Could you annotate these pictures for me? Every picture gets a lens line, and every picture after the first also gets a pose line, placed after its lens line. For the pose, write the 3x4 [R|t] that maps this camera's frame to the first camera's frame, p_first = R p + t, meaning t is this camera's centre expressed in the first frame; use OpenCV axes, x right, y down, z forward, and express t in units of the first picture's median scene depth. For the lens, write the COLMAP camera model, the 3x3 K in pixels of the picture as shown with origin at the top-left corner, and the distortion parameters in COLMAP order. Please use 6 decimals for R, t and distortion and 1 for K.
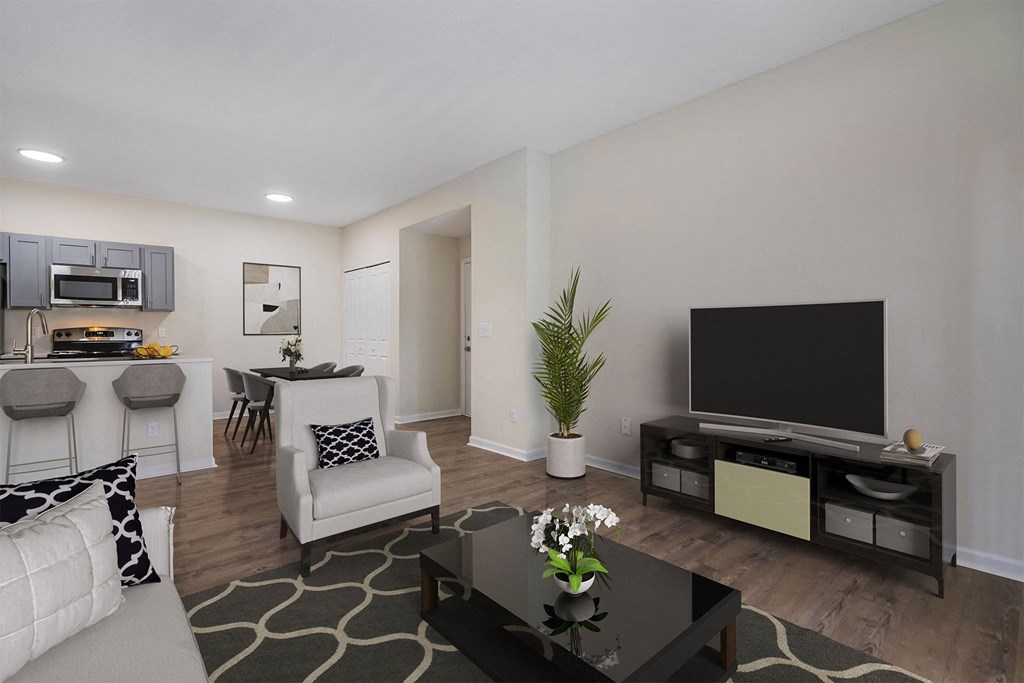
lens RADIAL K [[476.3, 0, 505.6], [0, 476.3, 331.0], [0, 0, 1]] dist [0.012285, 0.001254]
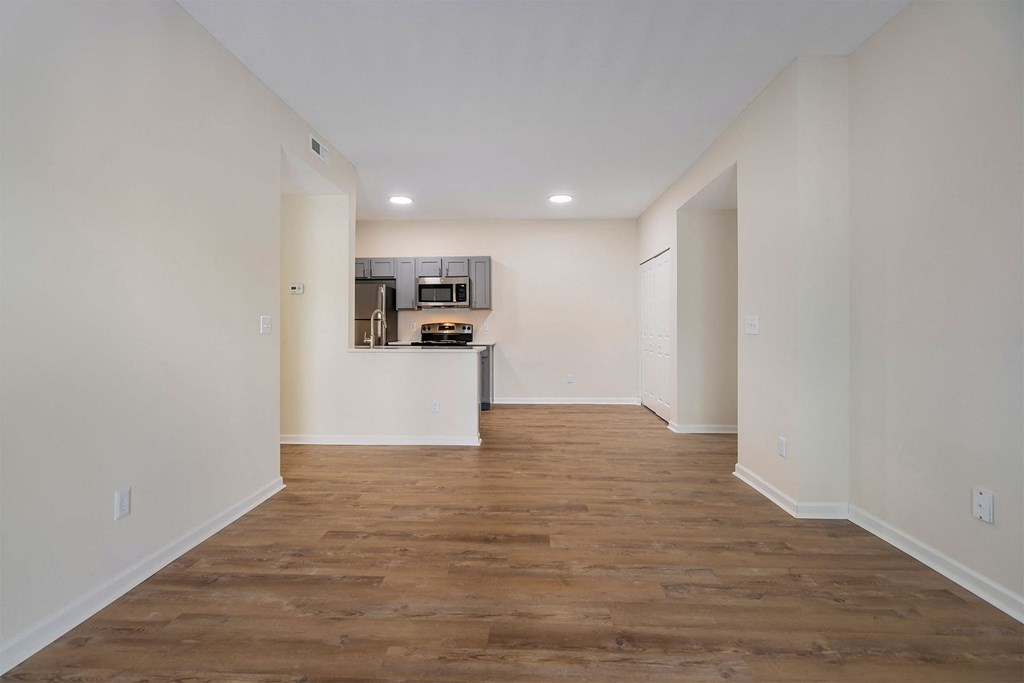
lens RADIAL K [[476.3, 0, 510.9], [0, 476.3, 324.0], [0, 0, 1]] dist [0.012285, 0.001254]
pose [[0.729193, -0.000348, -0.684308, 0.176546], [-0.002606, 0.999991, -0.003287, -0.000708], [0.684304, 0.004180, 0.729185, 0.177966]]
